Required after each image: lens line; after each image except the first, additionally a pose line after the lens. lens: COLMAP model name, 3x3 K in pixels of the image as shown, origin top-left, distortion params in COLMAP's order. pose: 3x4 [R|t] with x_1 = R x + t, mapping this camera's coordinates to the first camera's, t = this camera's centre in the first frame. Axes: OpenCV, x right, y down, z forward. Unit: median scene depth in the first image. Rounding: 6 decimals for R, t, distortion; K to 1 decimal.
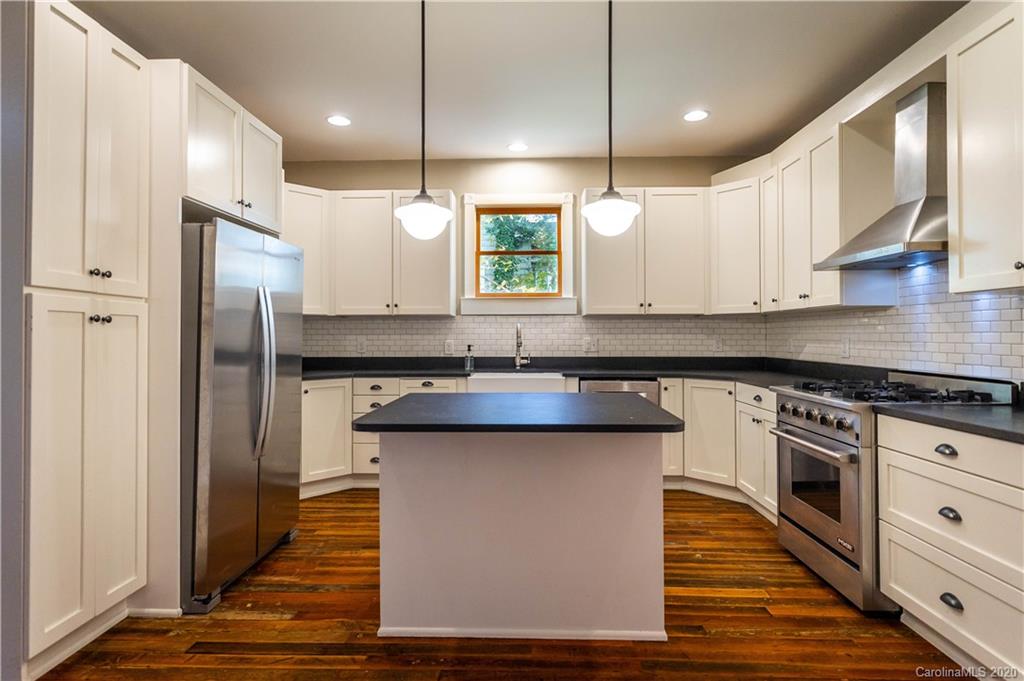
lens RADIAL K [[528.7, 0, 516.3], [0, 528.7, 329.1], [0, 0, 1]] dist [-0.009943, 0.004604]
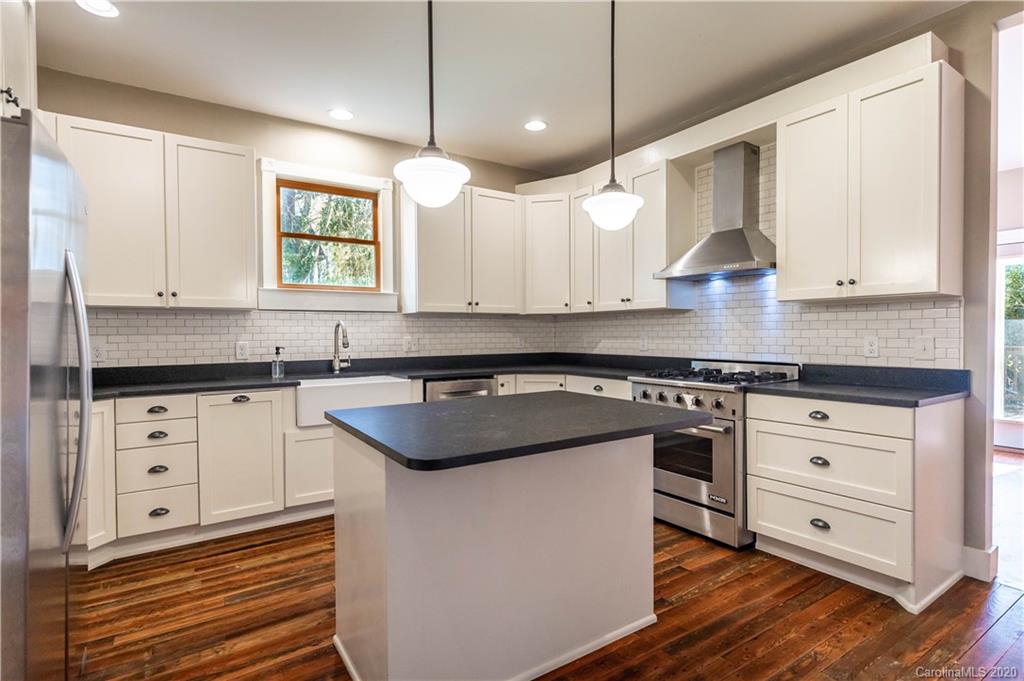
lens RADIAL K [[505.9, 0, 514.7], [0, 505.9, 340.7], [0, 0, 1]] dist [-0.002039, -0.000395]
pose [[0.816164, -0.013058, 0.577673, -0.337932], [-0.000199, 0.999738, 0.022879, 0.003695], [-0.577820, -0.018788, 0.815948, 0.224453]]
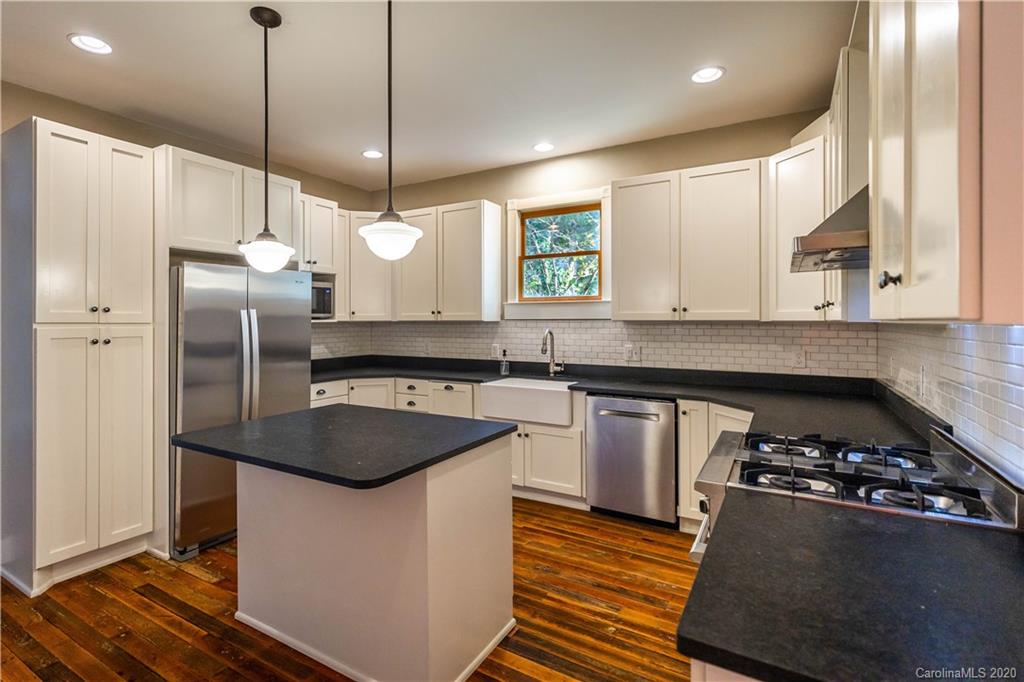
lens RADIAL K [[499.5, 0, 490.4], [0, 499.5, 319.6], [0, 0, 1]] dist [0.010530, -0.001869]
pose [[0.871272, 0.000859, -0.490799, 0.506504], [0.005710, 0.999913, 0.011887, -0.056431], [0.490767, -0.013160, 0.871191, 0.209891]]
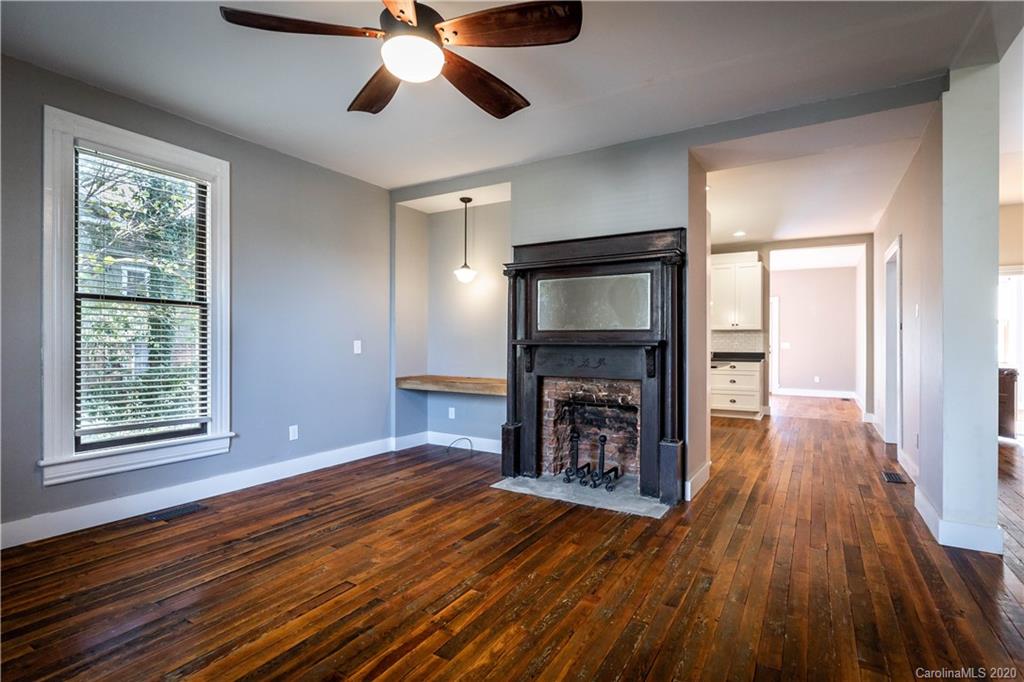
lens RADIAL K [[505.9, 0, 515.4], [0, 505.9, 341.1], [0, 0, 1]] dist [-0.002039, -0.000395]
pose [[0.497035, 0.002869, 0.867726, -2.161454], [-0.009634, 0.999951, 0.002212, 0.015067], [-0.867677, -0.009459, 0.497039, 0.276570]]
